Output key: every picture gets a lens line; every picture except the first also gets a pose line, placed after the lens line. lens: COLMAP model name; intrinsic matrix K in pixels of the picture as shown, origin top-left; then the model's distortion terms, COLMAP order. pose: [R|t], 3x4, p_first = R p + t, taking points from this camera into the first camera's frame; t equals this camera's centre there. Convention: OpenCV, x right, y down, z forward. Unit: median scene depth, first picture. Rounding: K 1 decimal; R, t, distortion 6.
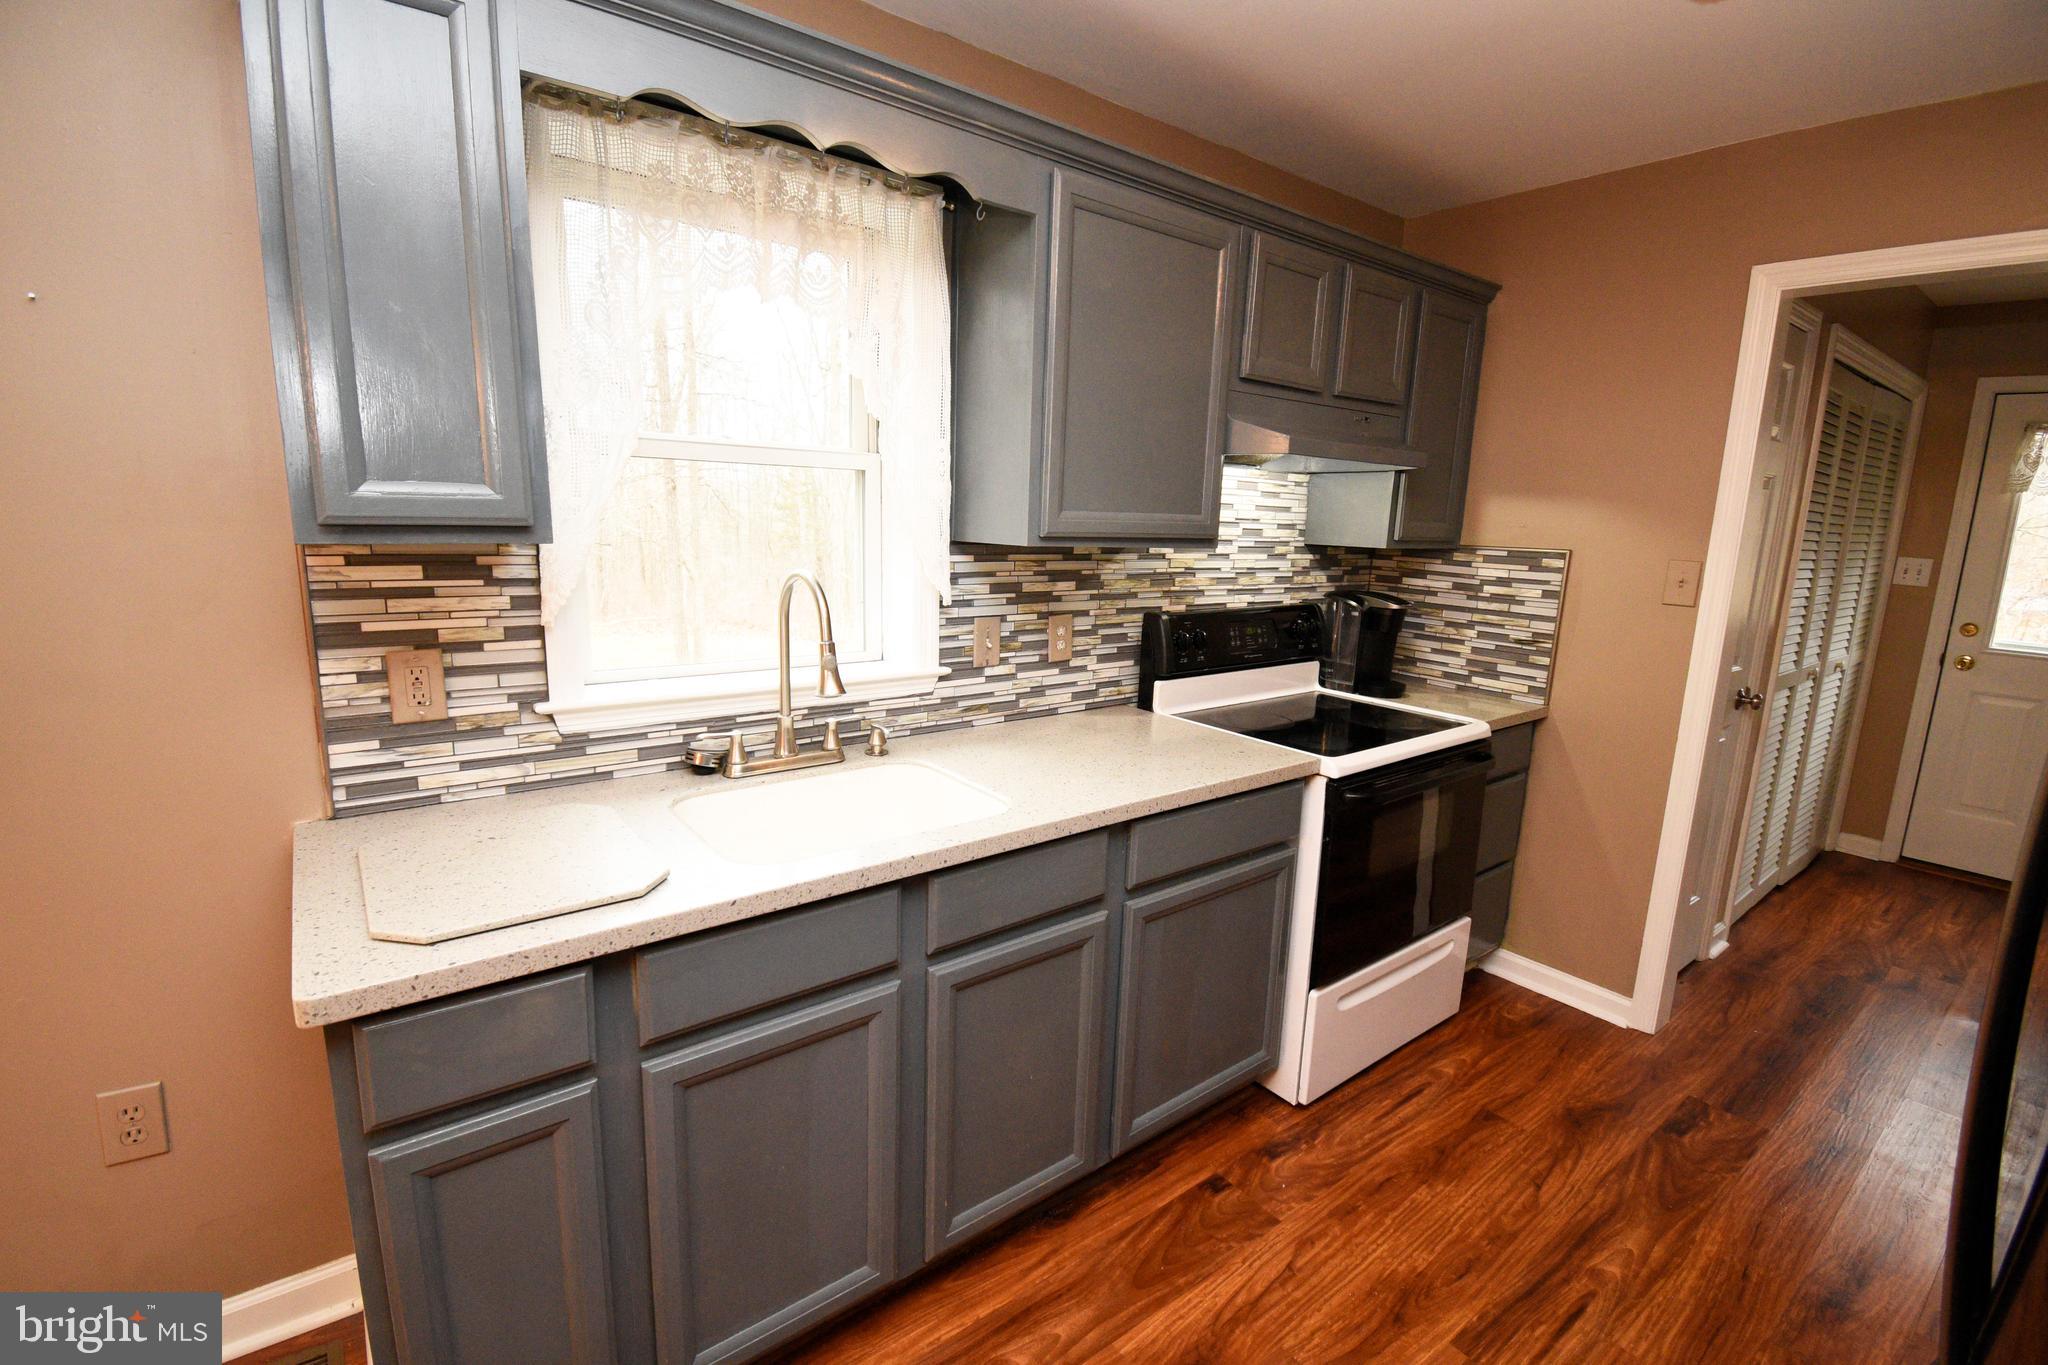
lens RADIAL K [[910.3, 0, 1030.1], [0, 910.3, 684.1], [0, 0, 1]] dist [0.012010, -0.018339]
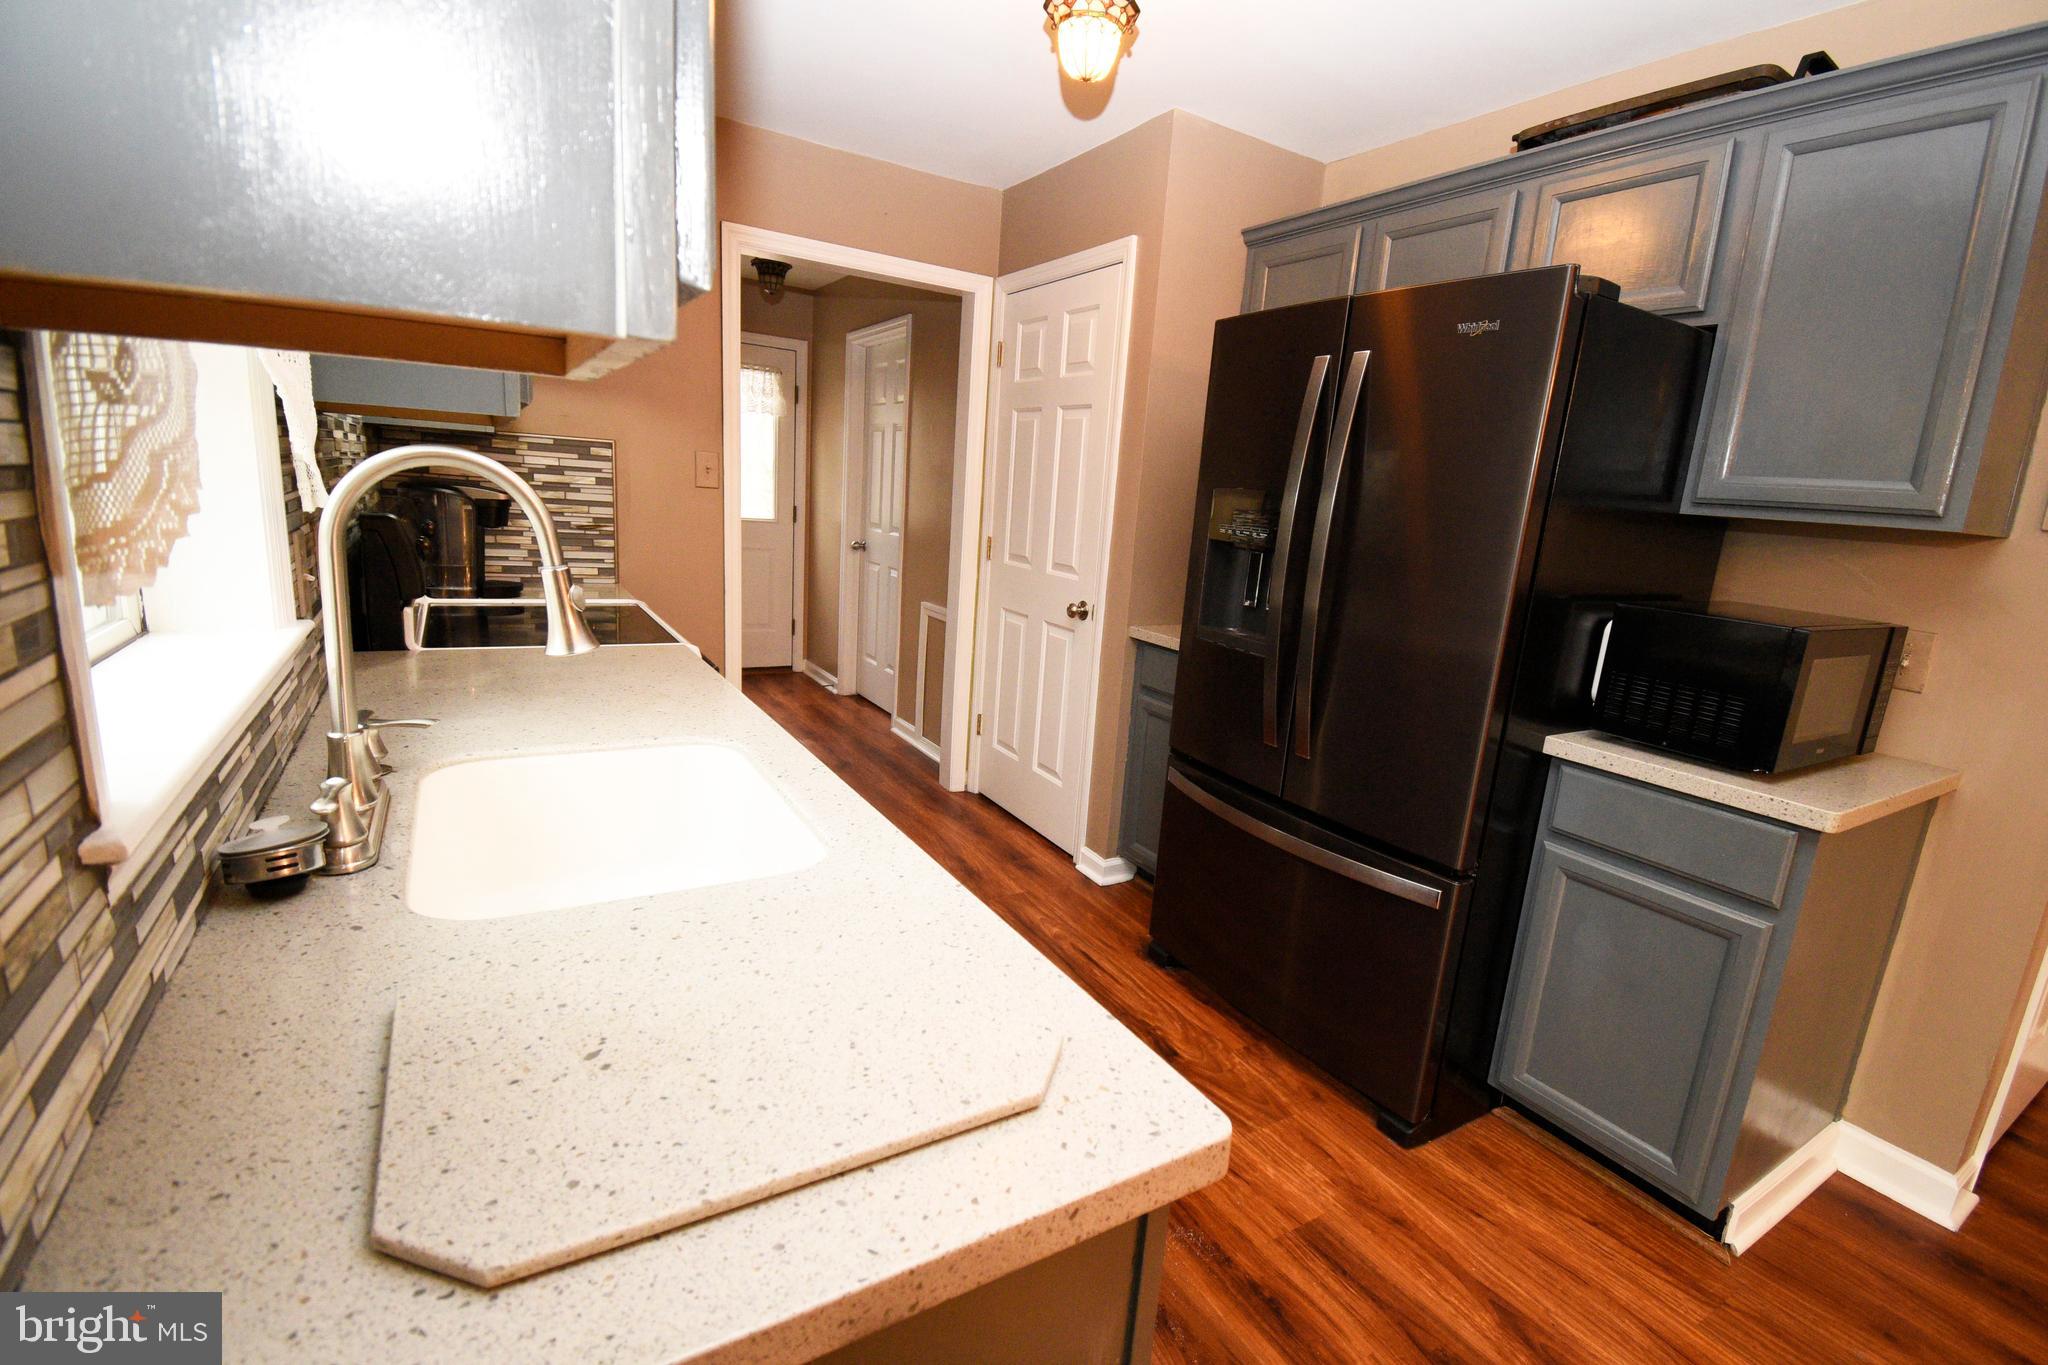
lens RADIAL K [[910.3, 0, 1042.4], [0, 910.3, 682.1], [0, 0, 1]] dist [0.012010, -0.018339]
pose [[0.109550, -0.229622, 0.967095, -0.571947], [0.118827, 0.968999, 0.216613, -0.046691], [-0.986853, 0.091187, 0.133439, 0.422940]]
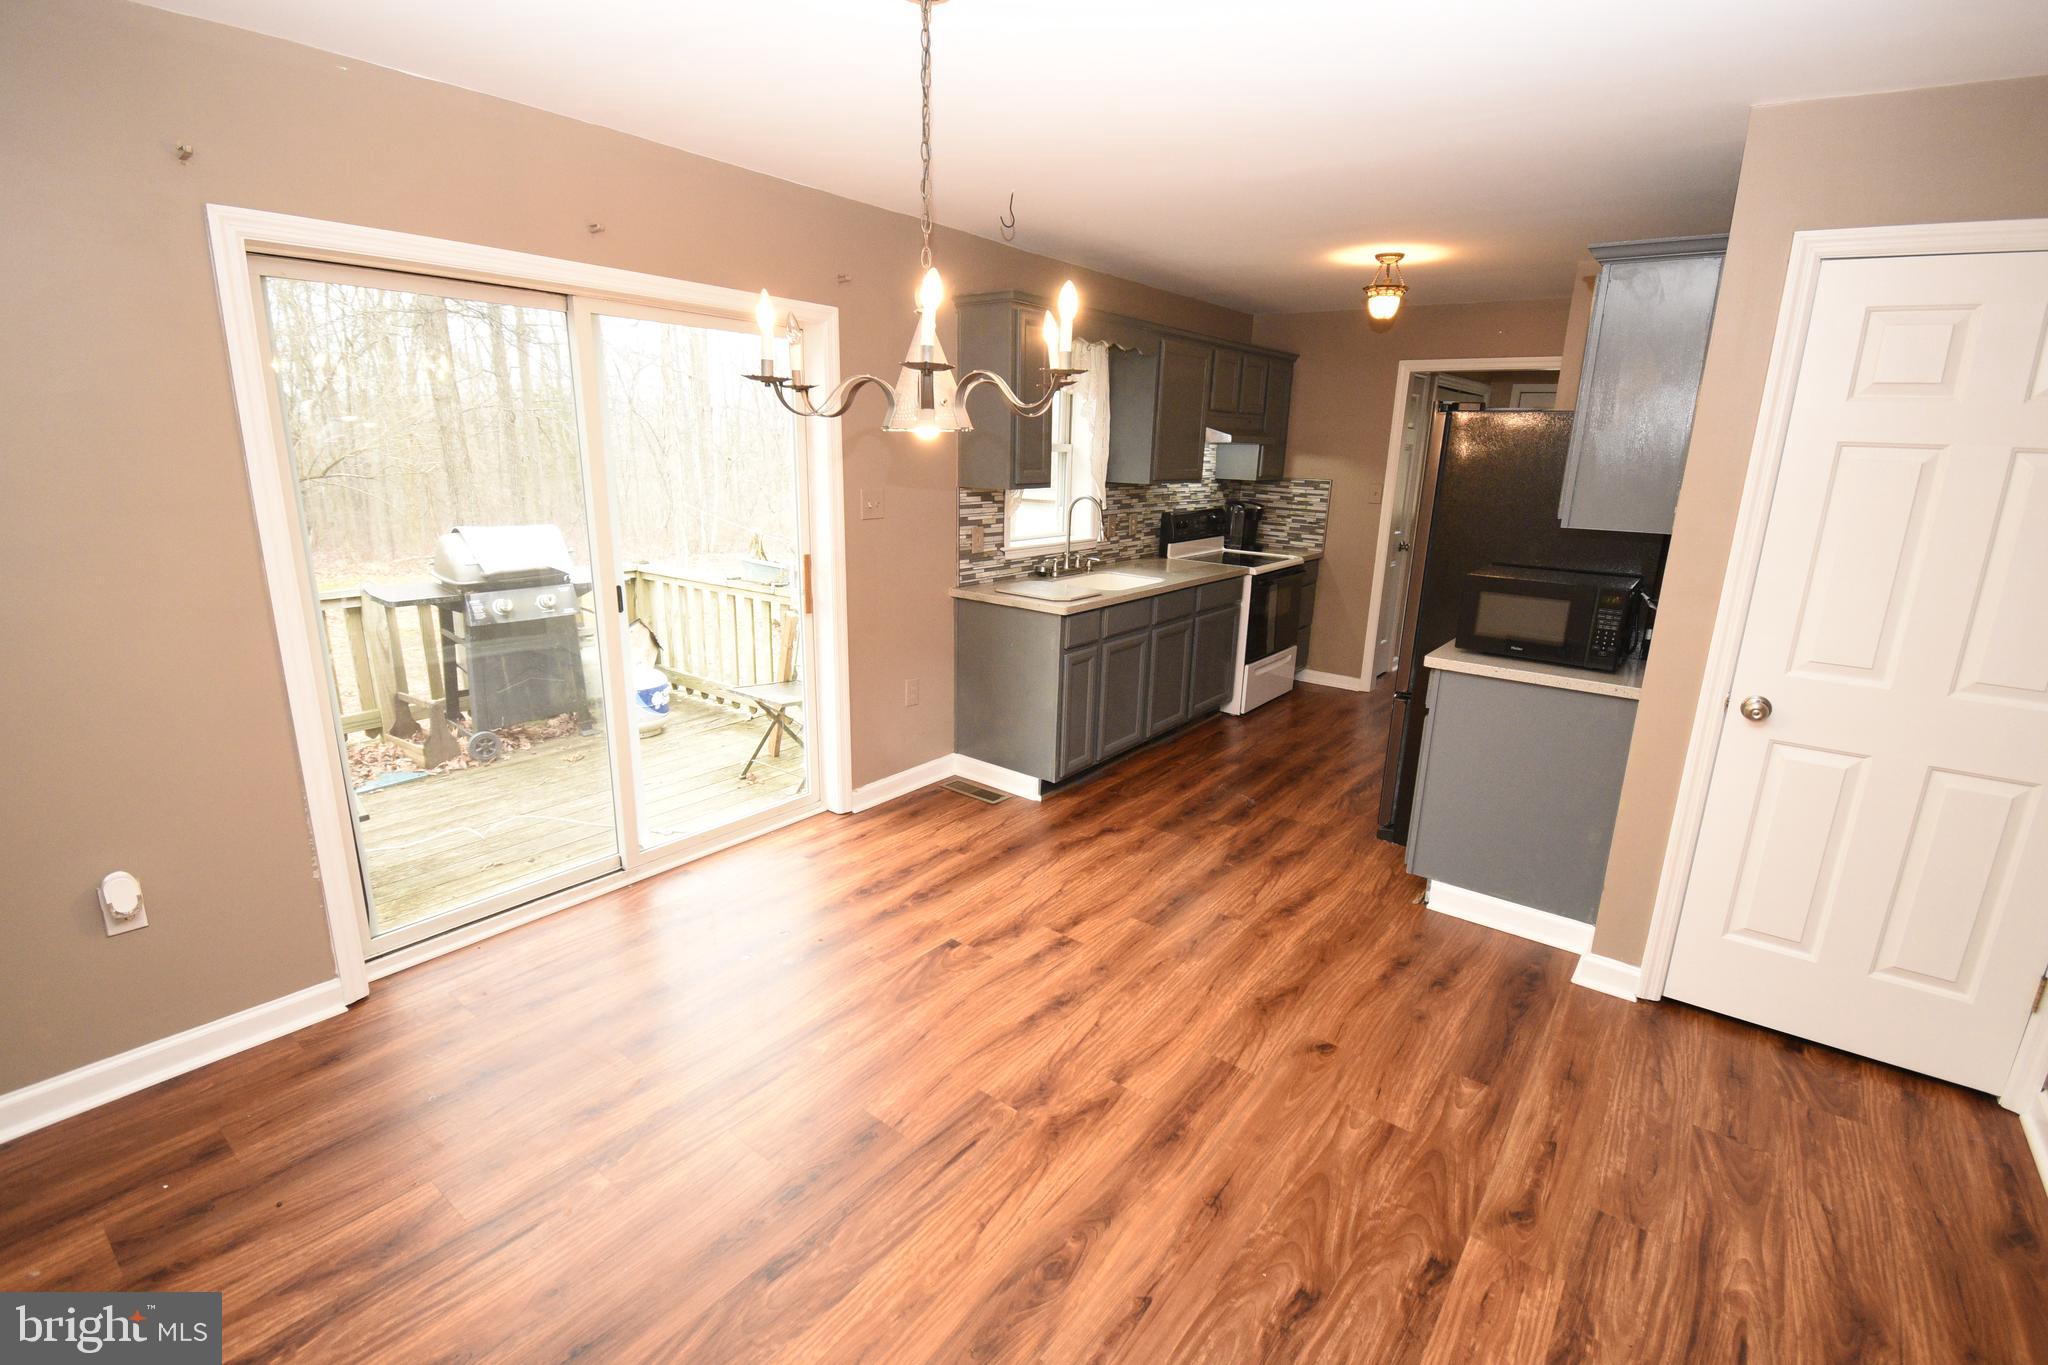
lens RADIAL K [[910.3, 0, 1032.0], [0, 910.3, 696.3], [0, 0, 1]] dist [0.012010, -0.018339]
pose [[0.967073, -0.076495, 0.242730, -0.804235], [0.054285, 0.993811, 0.096916, 0.142242], [-0.248642, -0.080549, 0.965240, -1.166593]]
